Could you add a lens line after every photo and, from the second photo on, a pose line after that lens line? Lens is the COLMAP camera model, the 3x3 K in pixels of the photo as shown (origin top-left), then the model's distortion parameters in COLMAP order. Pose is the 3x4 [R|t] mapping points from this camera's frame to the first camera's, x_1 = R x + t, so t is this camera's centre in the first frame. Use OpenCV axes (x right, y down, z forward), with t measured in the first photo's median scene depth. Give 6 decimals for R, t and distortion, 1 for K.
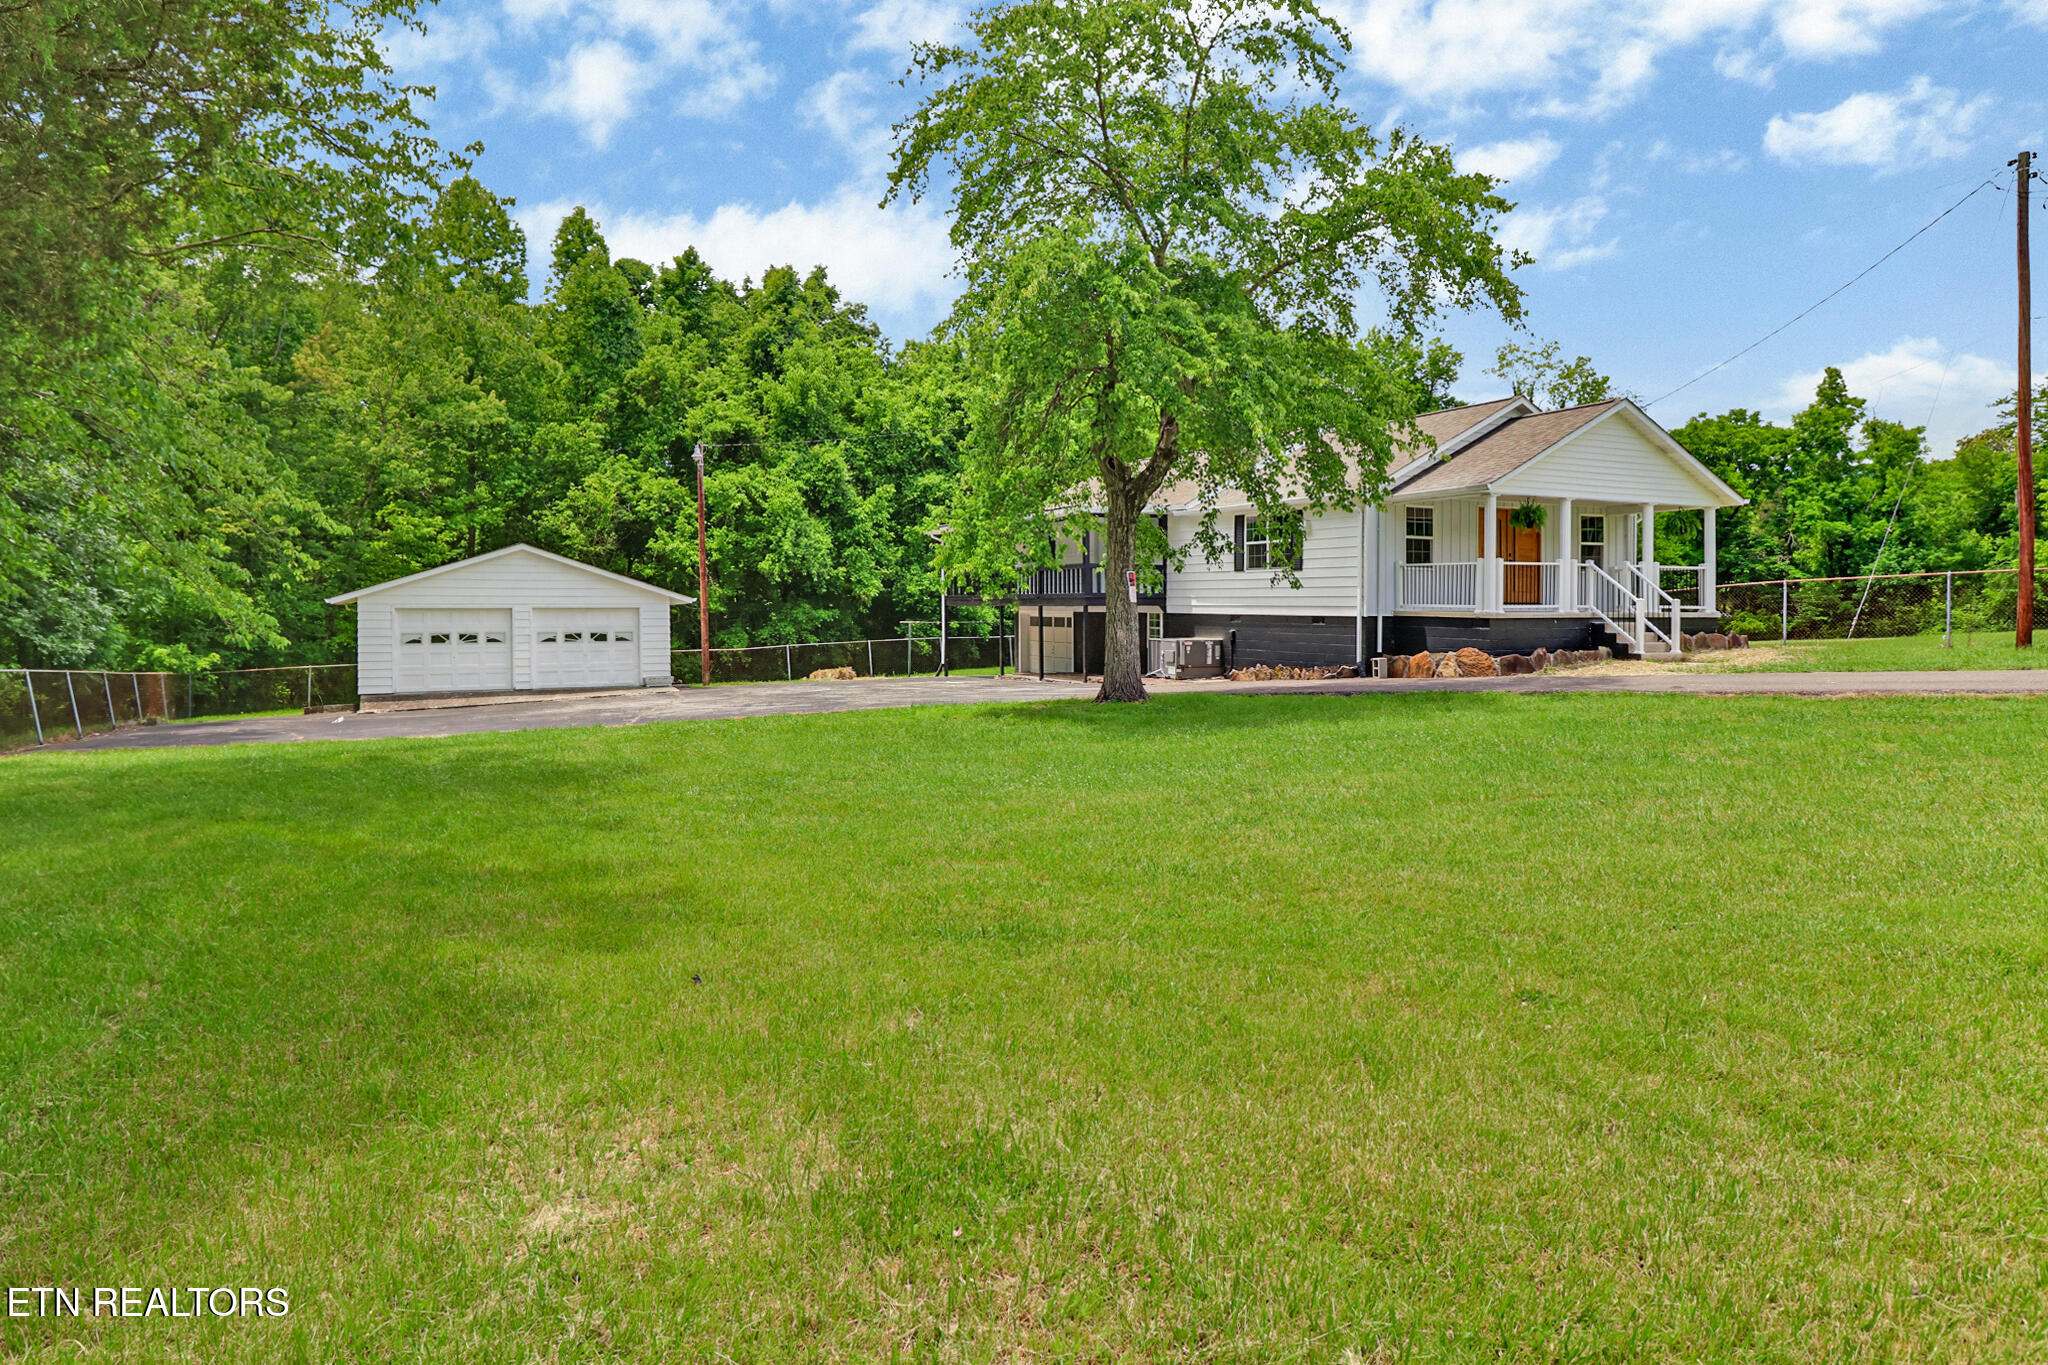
lens RADIAL K [[1218.5, 0, 1017.5], [0, 1218.5, 669.4], [0, 0, 1]] dist [0.005818, 0.001249]
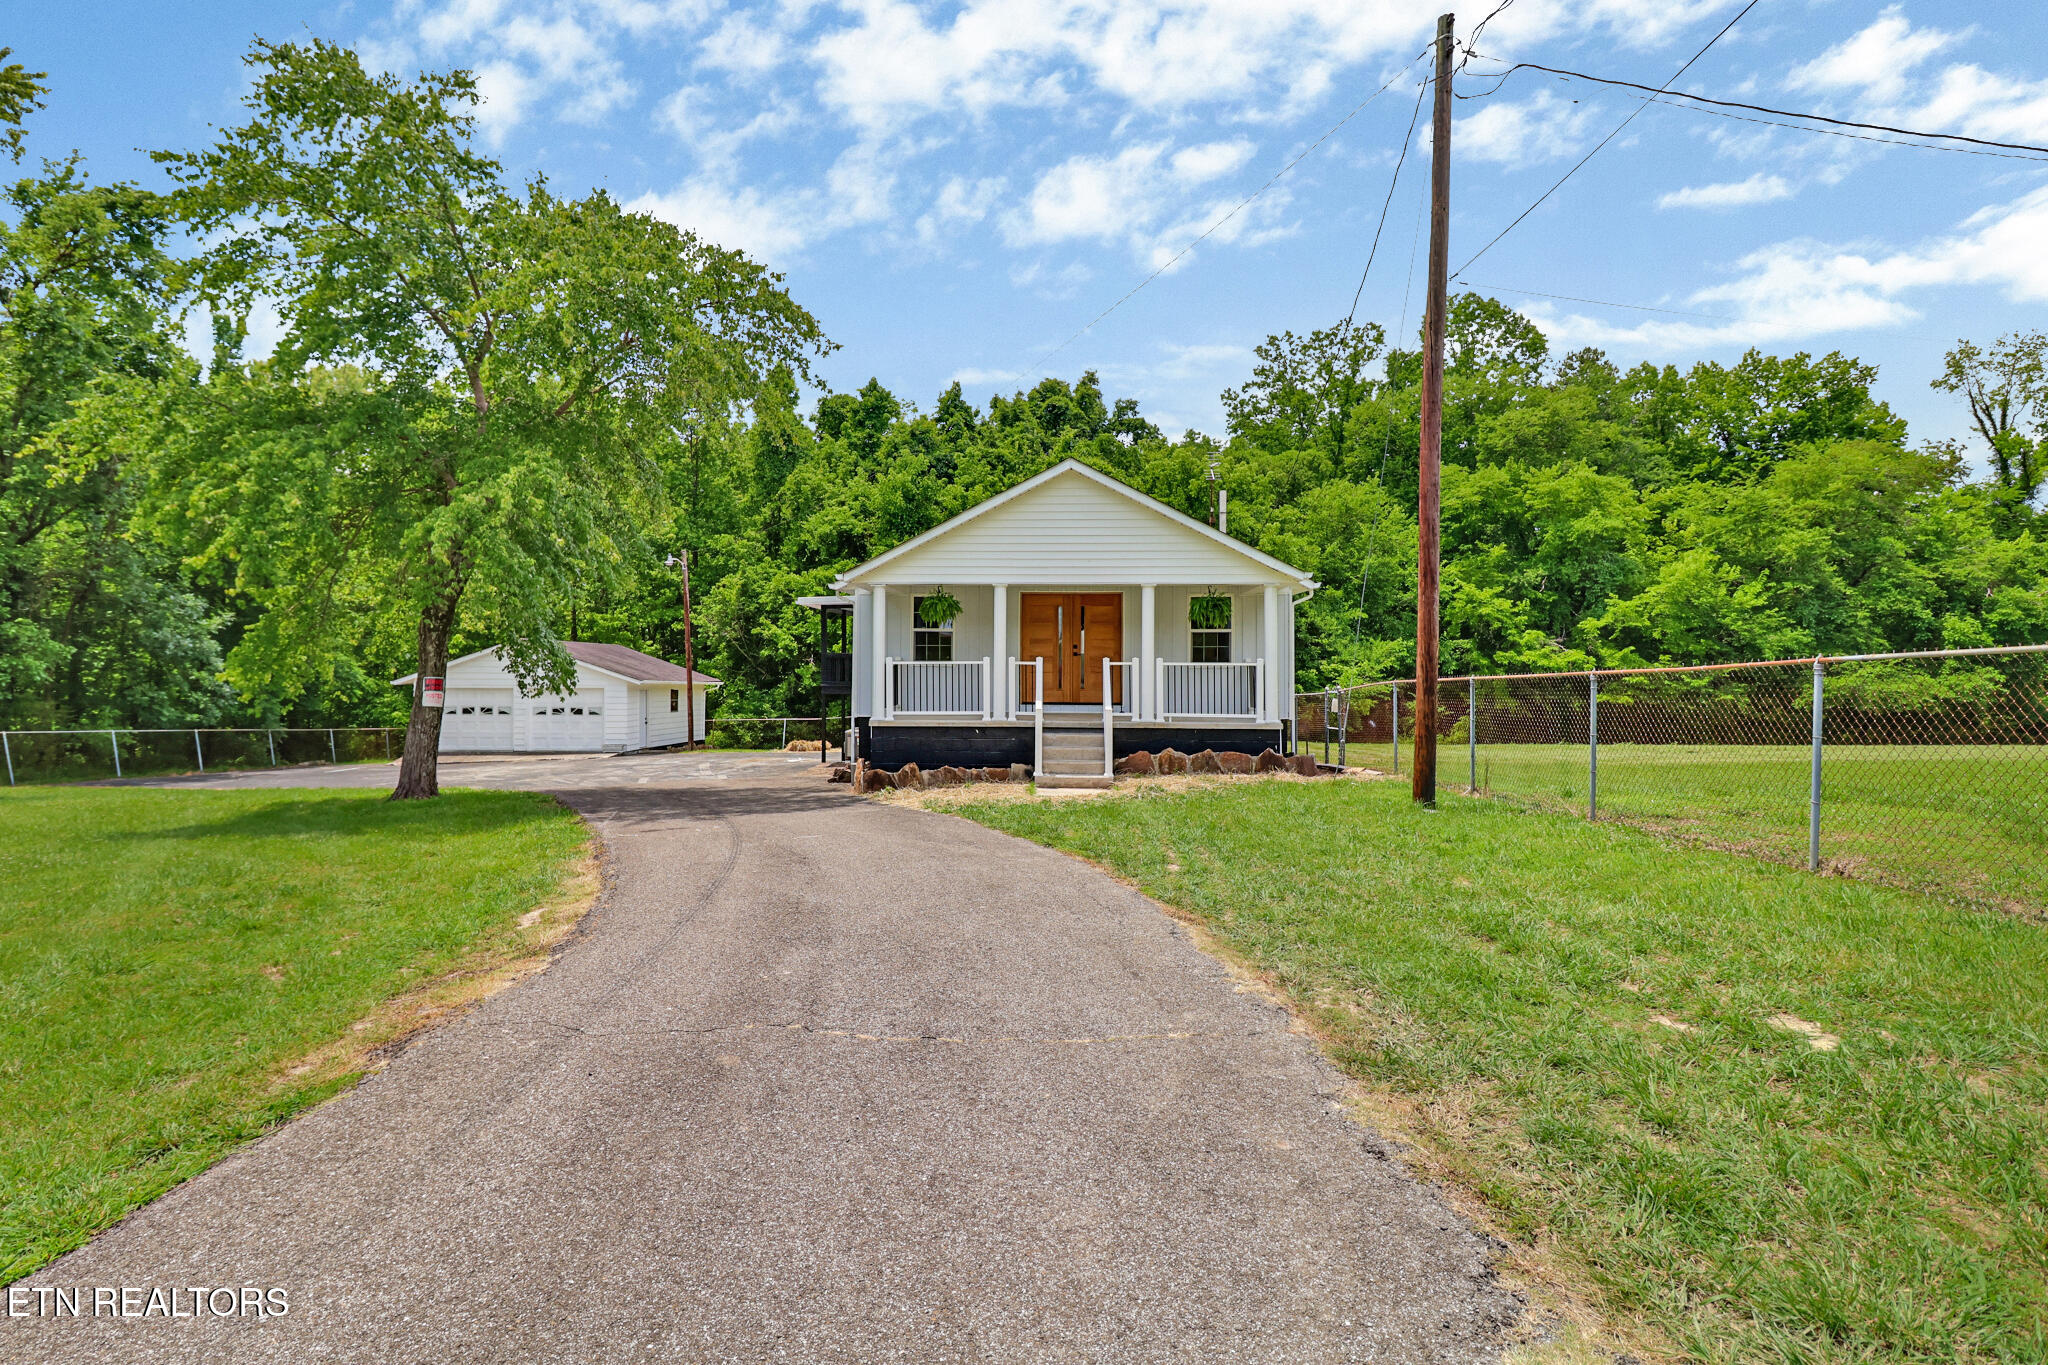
lens RADIAL K [[1075.0, 0, 1030.3], [0, 1075.0, 683.9], [0, 0, 1]] dist [-0.003180, -0.002400]
pose [[0.867304, 0.010632, -0.497666, 0.676512], [-0.026162, 0.999364, -0.024245, -0.044084], [0.497091, 0.034048, 0.867030, 0.298437]]
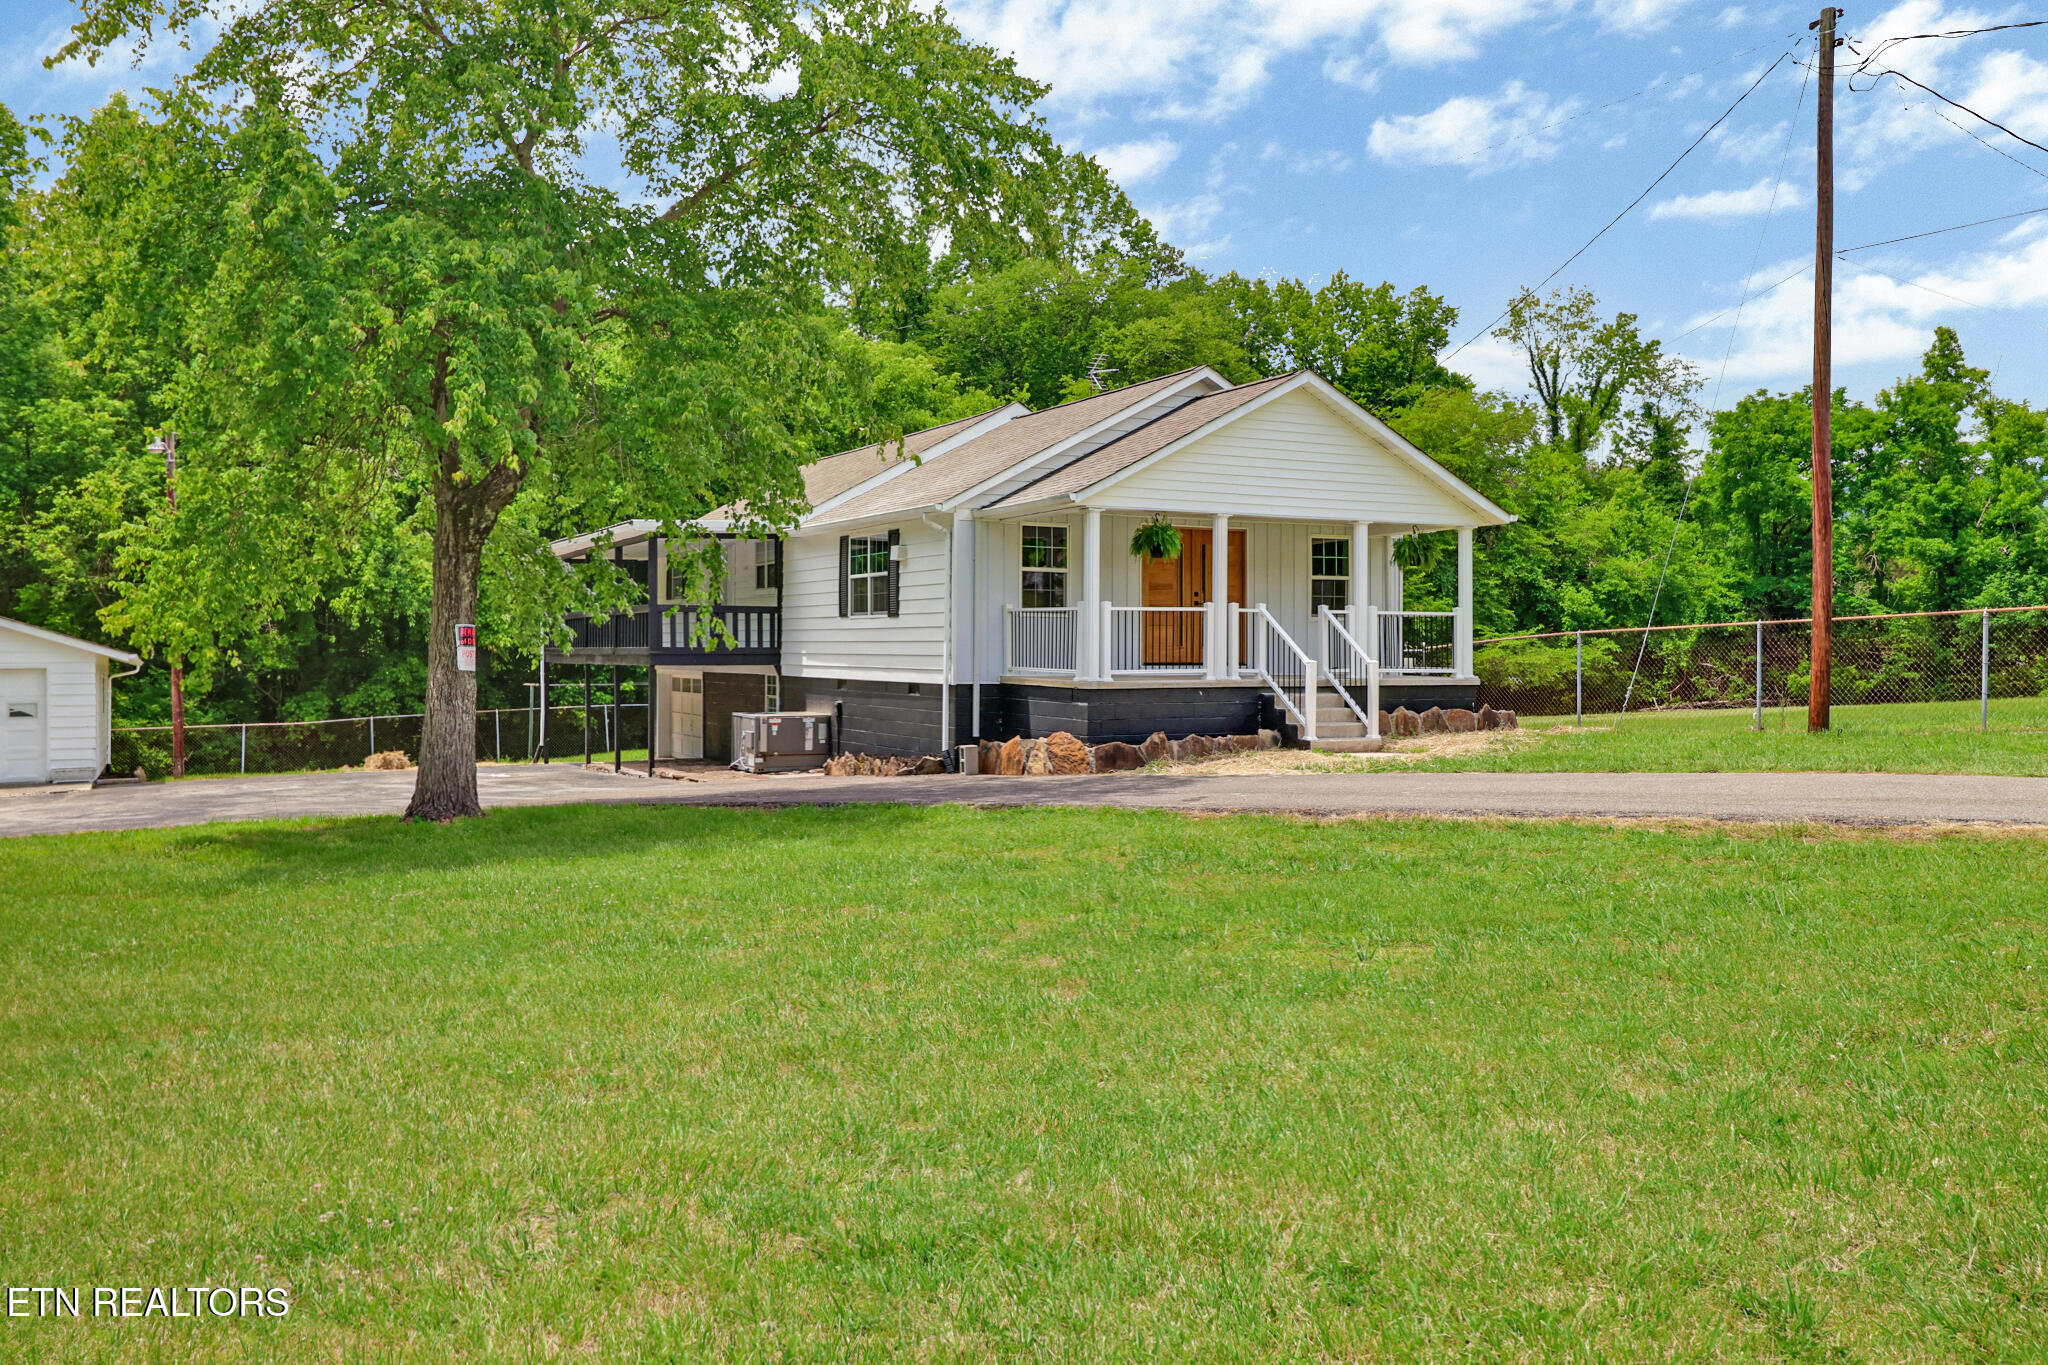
lens RADIAL K [[1660.0, 0, 1028.8], [0, 1660.0, 684.9], [0, 0, 1]] dist [0.026059, -0.011304]
pose [[0.999723, -0.002487, 0.023394, 0.259706], [0.003202, 0.999527, -0.030582, -0.012363], [-0.023307, 0.030648, 0.999258, 0.051803]]
